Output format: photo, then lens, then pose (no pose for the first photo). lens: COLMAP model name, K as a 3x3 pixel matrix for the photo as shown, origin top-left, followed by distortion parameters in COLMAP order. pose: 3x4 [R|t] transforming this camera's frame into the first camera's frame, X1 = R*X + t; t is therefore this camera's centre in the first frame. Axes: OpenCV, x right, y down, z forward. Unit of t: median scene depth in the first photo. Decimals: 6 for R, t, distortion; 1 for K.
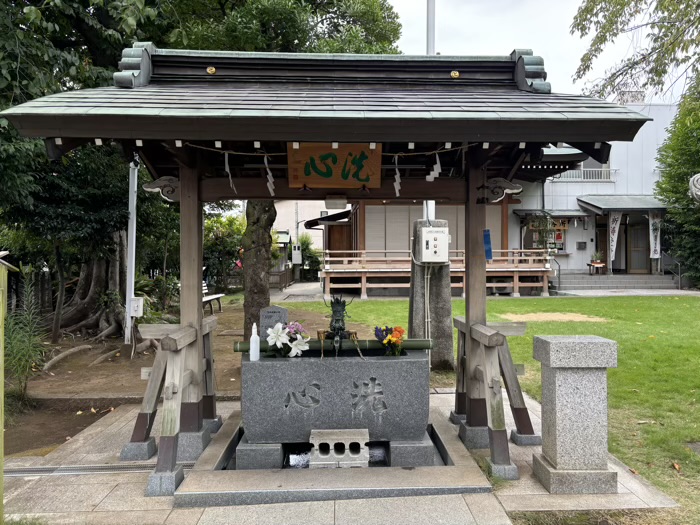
lens RADIAL K [[519.8, 0, 350.3], [0, 519.8, 262.5], [0, 0, 1]] dist [0.009508, 0.000103]
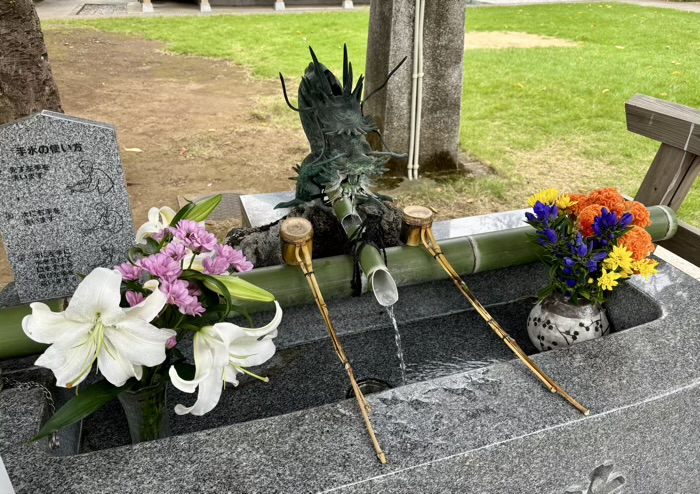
lens RADIAL K [[549.0, 0, 353.2], [0, 549.0, 244.1], [0, 0, 1]] dist [-0.000237, 0.001596]
pose [[0.953350, -0.130395, 0.272253, -0.103995], [-0.010709, 0.886716, 0.462191, 0.025188], [-0.301678, -0.443545, 0.843954, 0.827183]]
